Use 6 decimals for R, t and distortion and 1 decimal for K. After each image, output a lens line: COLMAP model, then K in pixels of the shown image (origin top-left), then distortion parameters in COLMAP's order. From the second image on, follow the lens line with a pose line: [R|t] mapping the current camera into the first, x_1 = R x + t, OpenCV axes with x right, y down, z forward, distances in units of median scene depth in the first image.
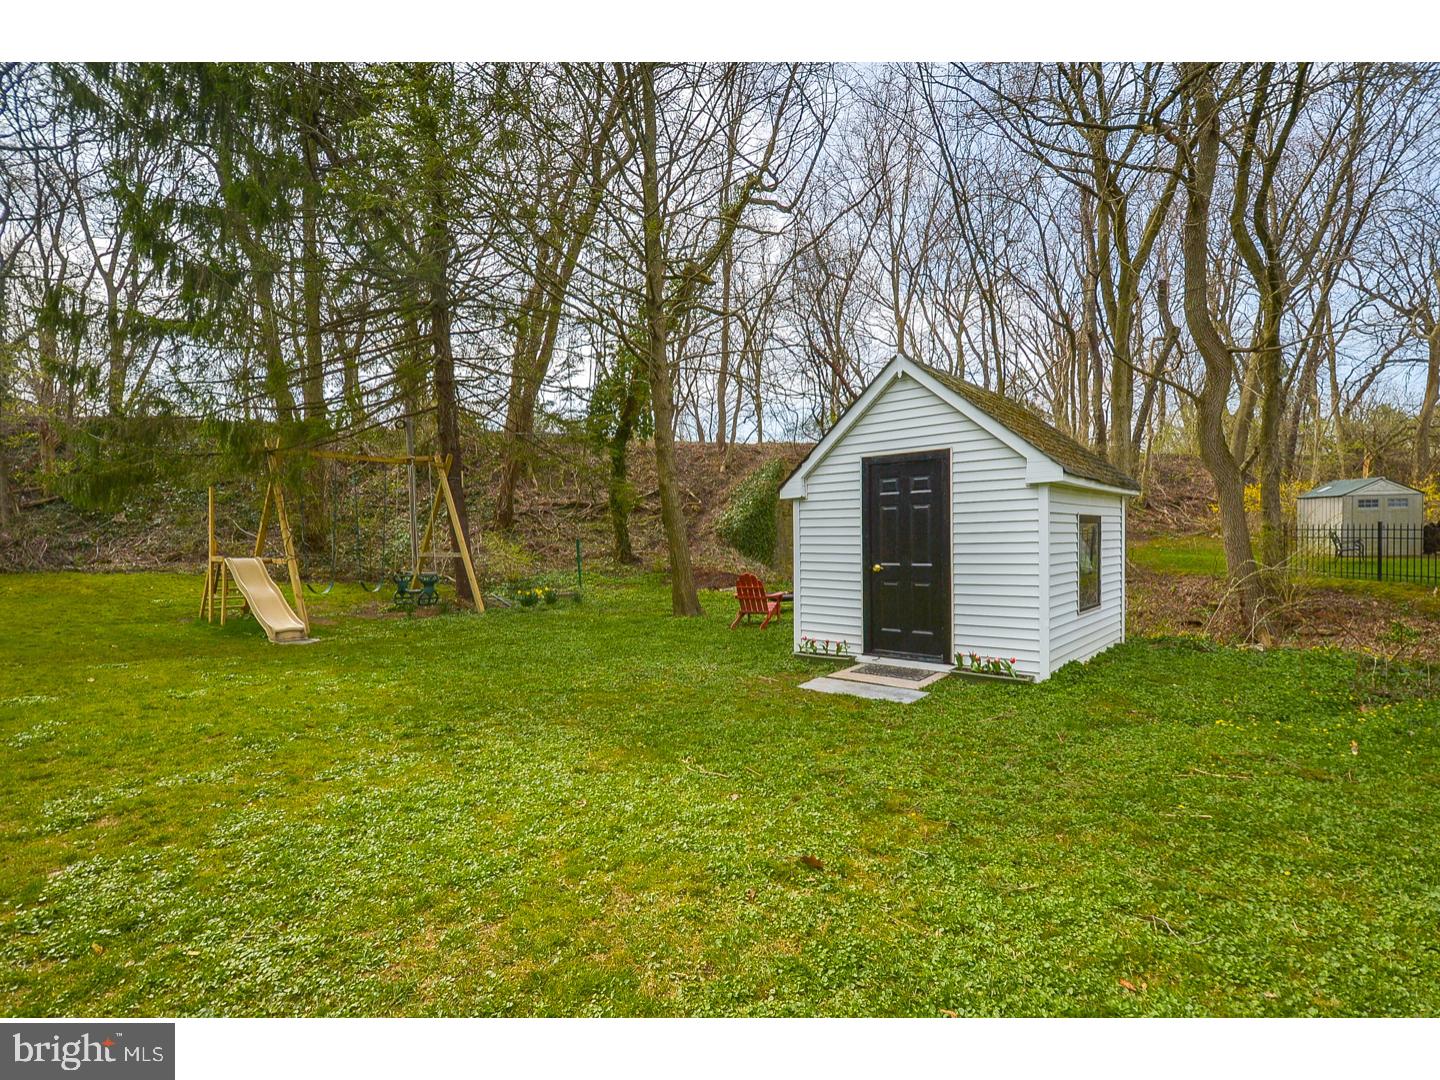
lens RADIAL K [[692.8, 0, 720.0], [0, 692.8, 540.0], [0, 0, 1]] dist [-0.000246, -0.000130]
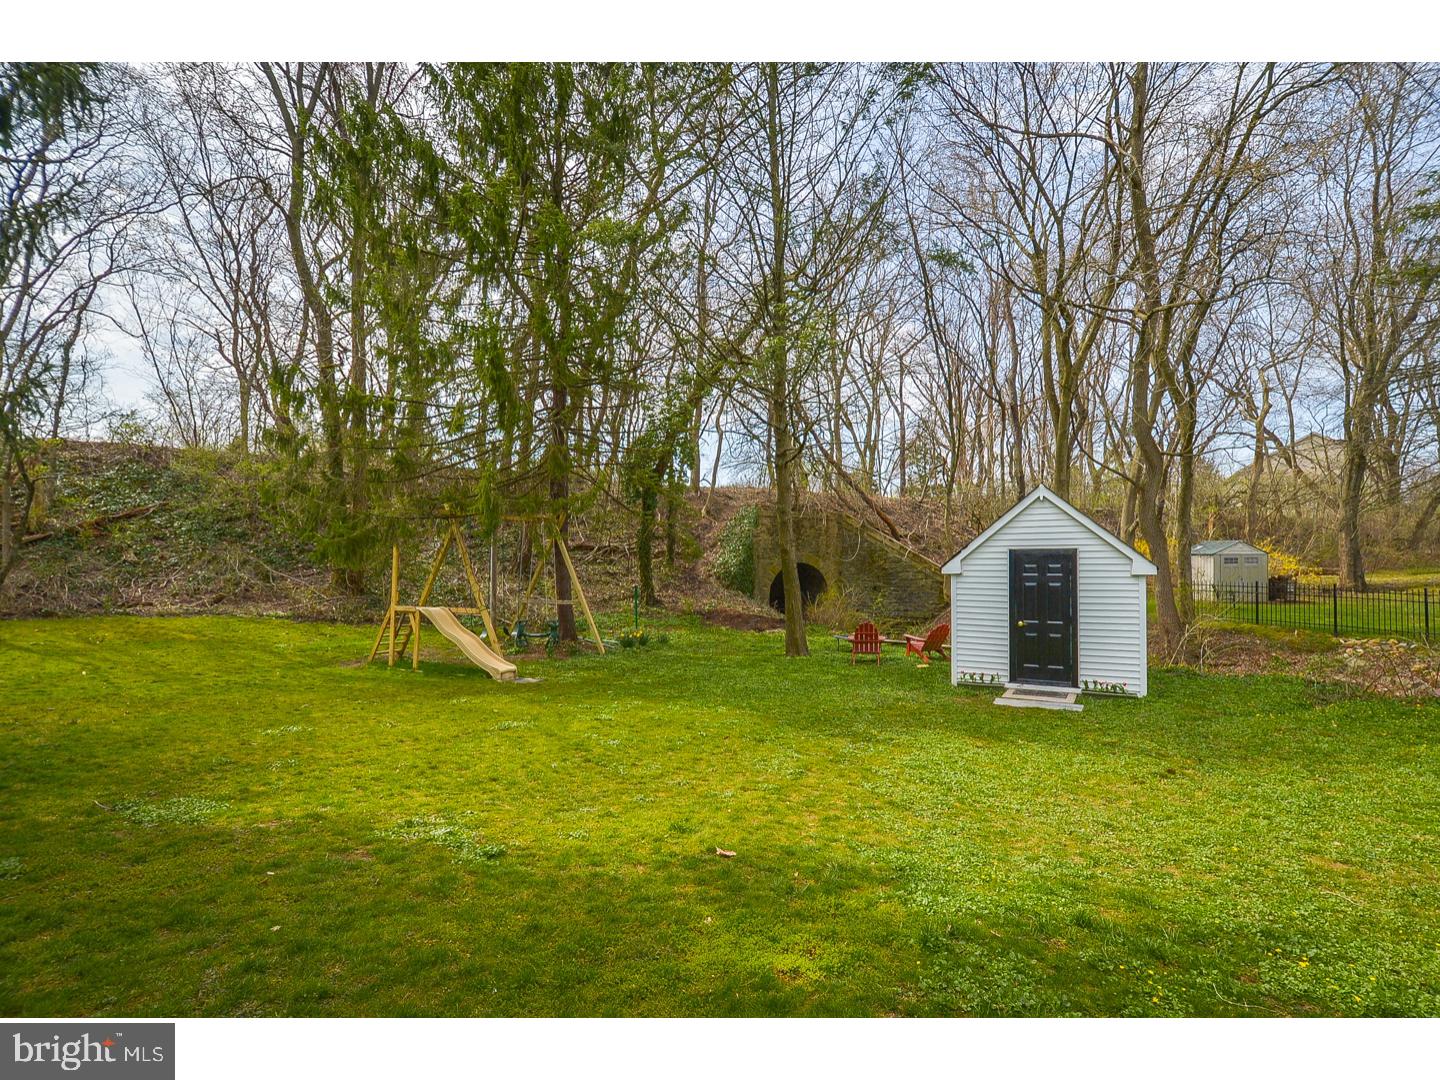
lens RADIAL K [[749.8, 0, 720.0], [0, 749.8, 540.0], [0, 0, 1]] dist [0.003608, 0.000555]
pose [[0.979086, 0.021811, 0.202276, -0.411132], [-0.014442, 0.999180, -0.037835, -0.038865], [-0.202935, 0.034123, 0.978597, -0.253844]]
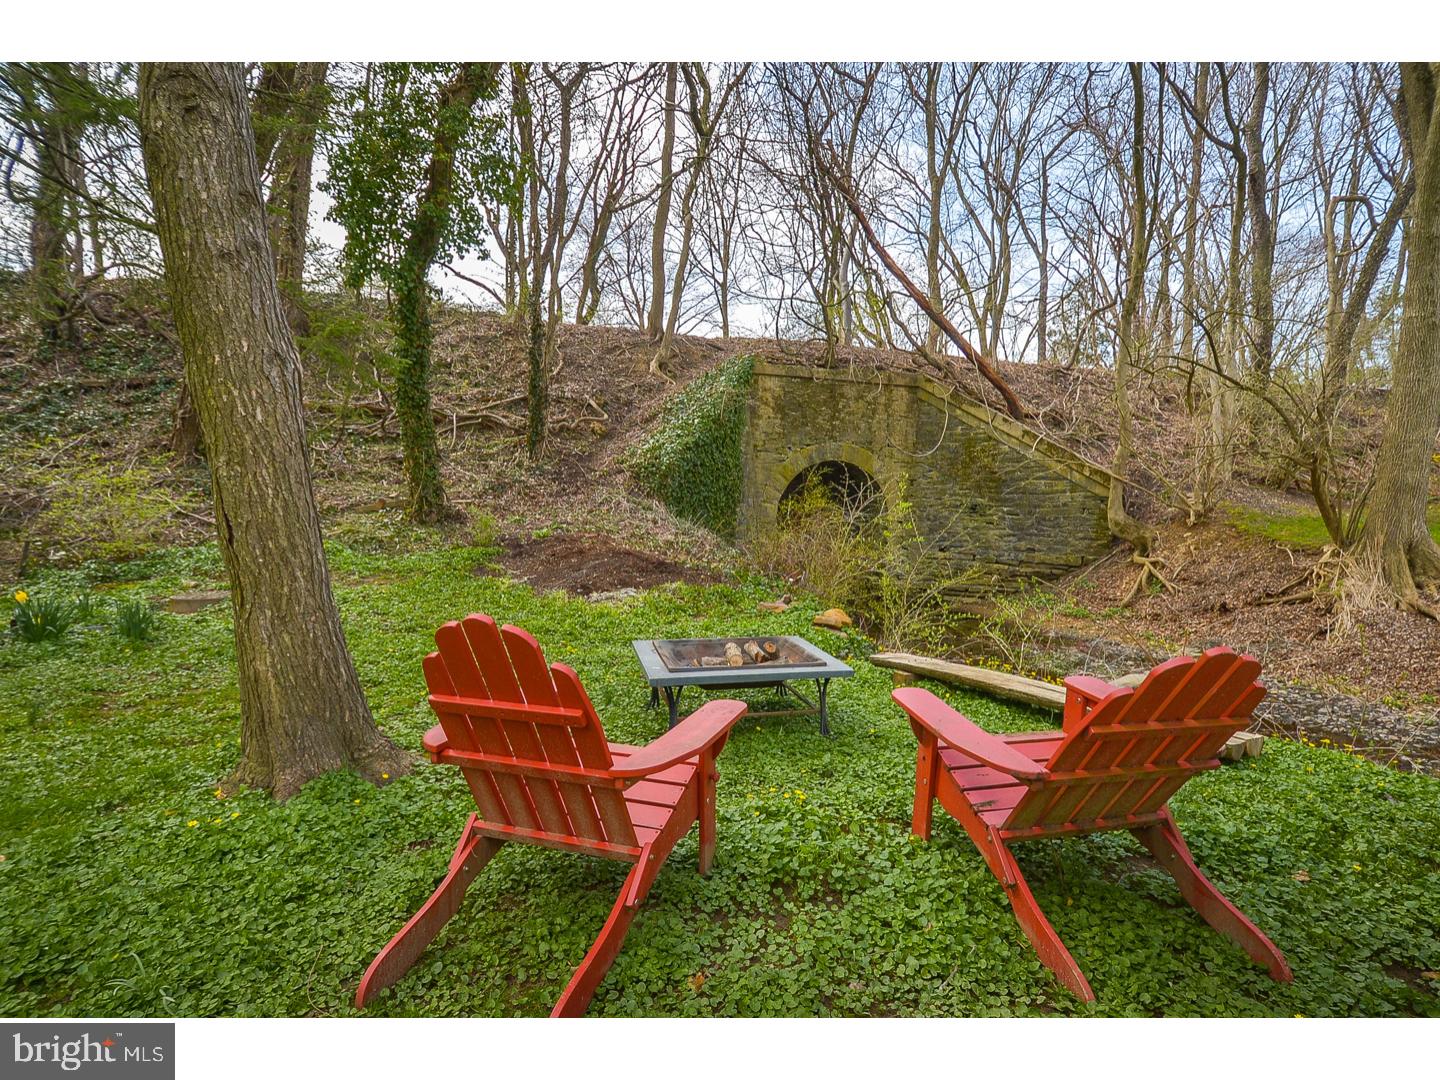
lens RADIAL K [[749.8, 0, 720.0], [0, 749.8, 540.0], [0, 0, 1]] dist [0.003608, 0.000555]
pose [[0.998906, 0.026229, 0.038720, 0.077758], [-0.028345, 0.998075, 0.055155, 0.014714], [-0.037198, -0.056192, 0.997727, 0.707463]]
